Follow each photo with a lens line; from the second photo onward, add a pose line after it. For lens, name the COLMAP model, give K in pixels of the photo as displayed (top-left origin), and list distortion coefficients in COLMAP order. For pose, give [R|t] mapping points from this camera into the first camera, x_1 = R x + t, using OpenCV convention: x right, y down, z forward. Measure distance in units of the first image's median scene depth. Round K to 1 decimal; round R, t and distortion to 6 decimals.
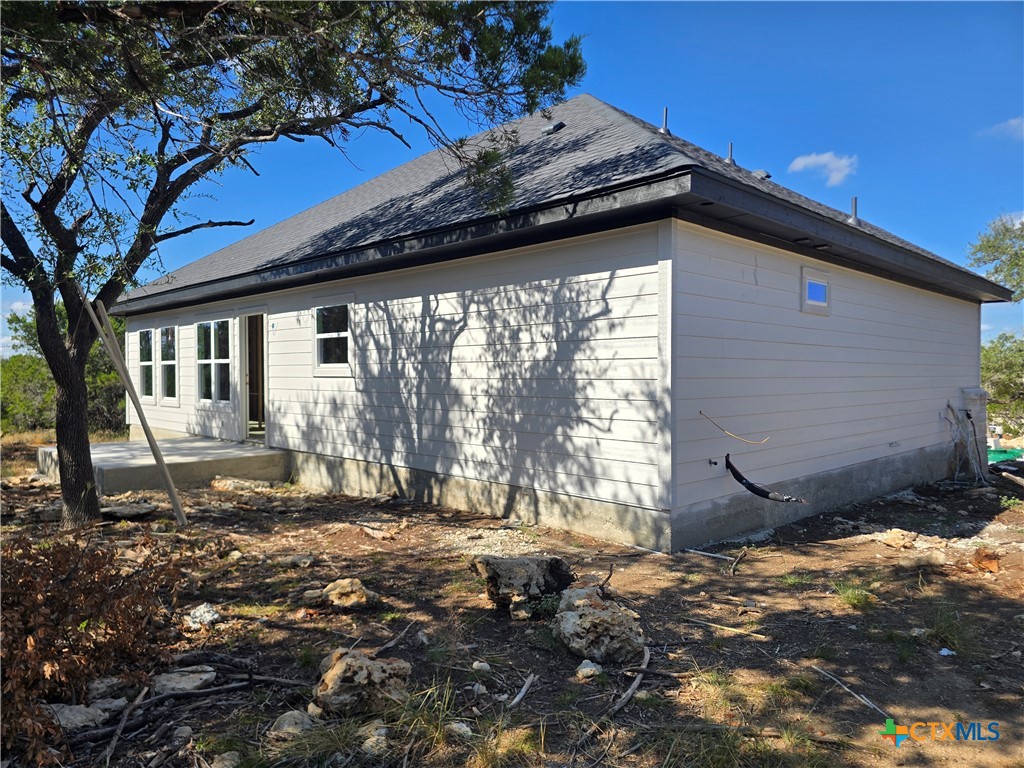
lens RADIAL K [[688.1, 0, 512.2], [0, 688.1, 385.3], [0, 0, 1]] dist [0.078398, -0.003591]
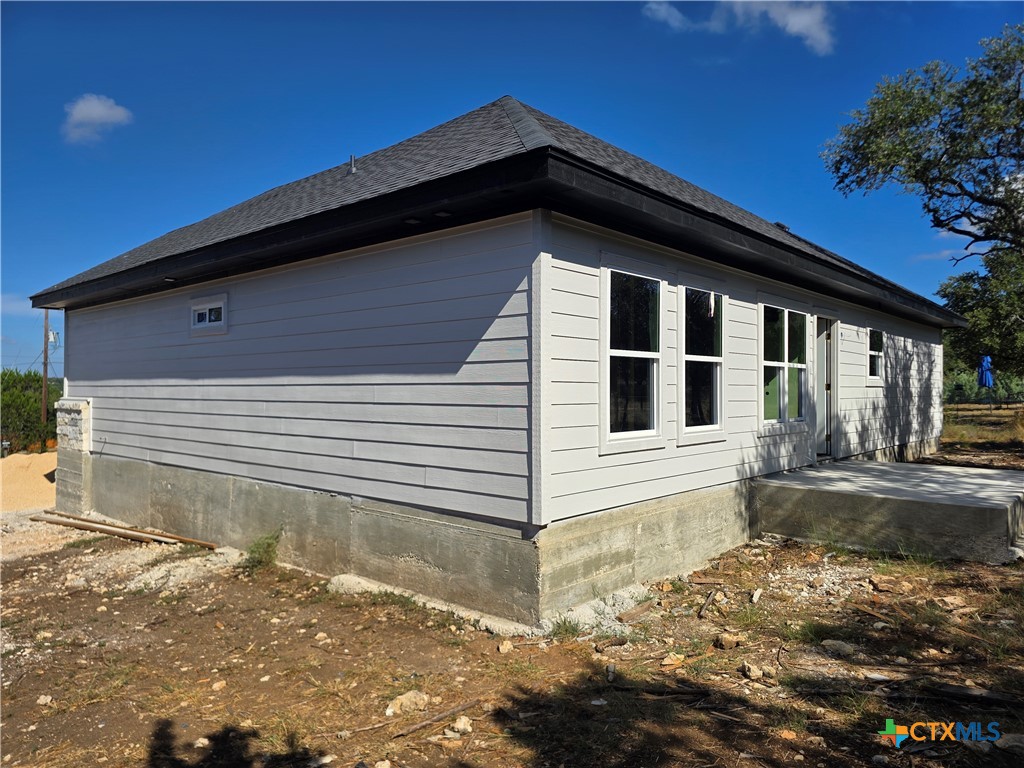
lens RADIAL K [[688.1, 0, 512.6], [0, 688.1, 382.2], [0, 0, 1]] dist [0.078398, -0.003591]
pose [[-0.080129, 0.008156, 0.996751, -1.422216], [0.013880, 0.999879, -0.007066, -0.017588], [-0.996688, 0.013269, -0.080233, 1.689447]]
